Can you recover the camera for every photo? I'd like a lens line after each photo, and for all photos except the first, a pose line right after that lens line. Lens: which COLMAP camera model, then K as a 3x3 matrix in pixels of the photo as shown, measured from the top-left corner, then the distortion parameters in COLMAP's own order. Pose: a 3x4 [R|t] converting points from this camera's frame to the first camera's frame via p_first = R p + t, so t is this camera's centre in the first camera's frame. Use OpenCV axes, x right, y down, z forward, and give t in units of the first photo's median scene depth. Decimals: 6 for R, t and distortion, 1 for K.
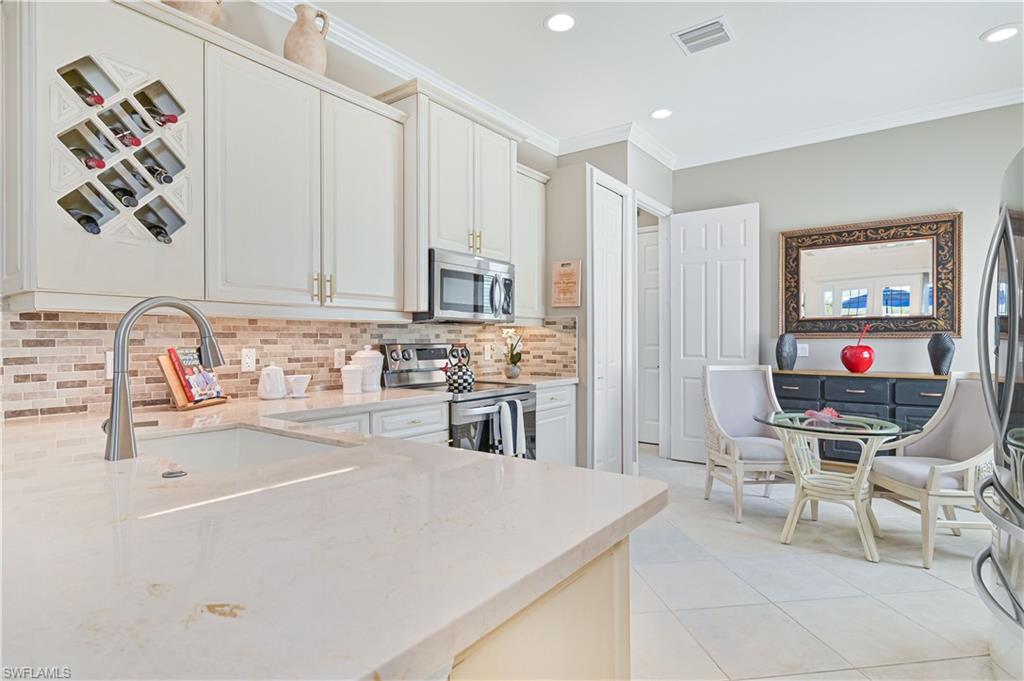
lens RADIAL K [[511.4, 0, 510.8], [0, 511.4, 339.2], [0, 0, 1]] dist [0.004010, 0.000628]
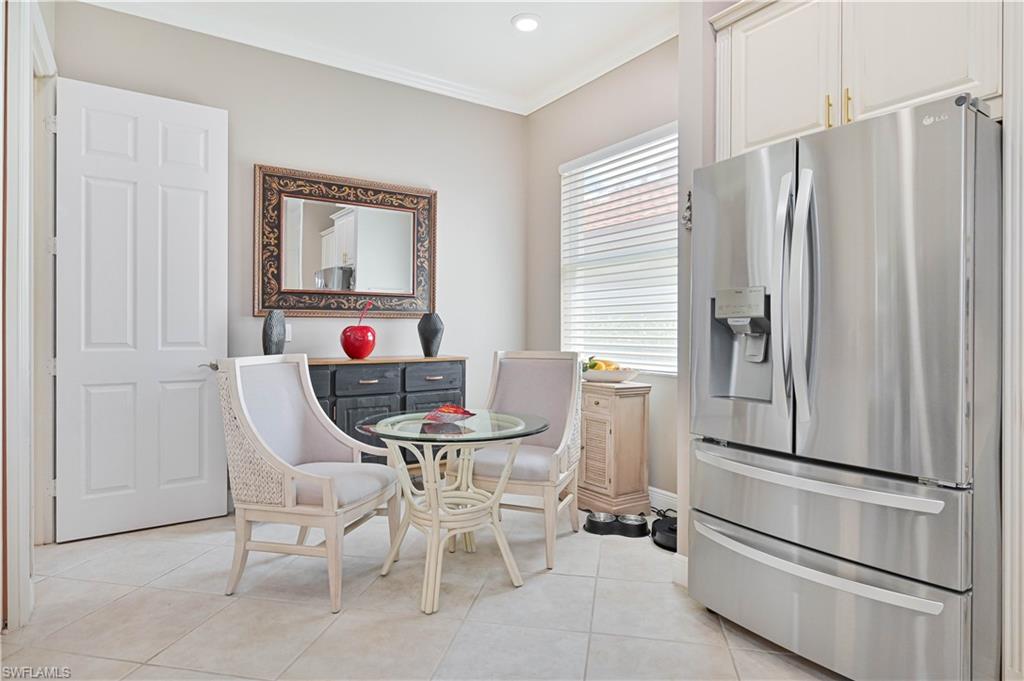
lens RADIAL K [[559.6, 0, 438.2], [0, 559.6, 328.4], [0, 0, 1]] dist [-0.001233, -0.000719]
pose [[0.336427, 0.006423, 0.941688, -0.124293], [-0.004402, 0.999977, -0.005248, 0.020524], [-0.941699, -0.002380, 0.336448, 0.579498]]
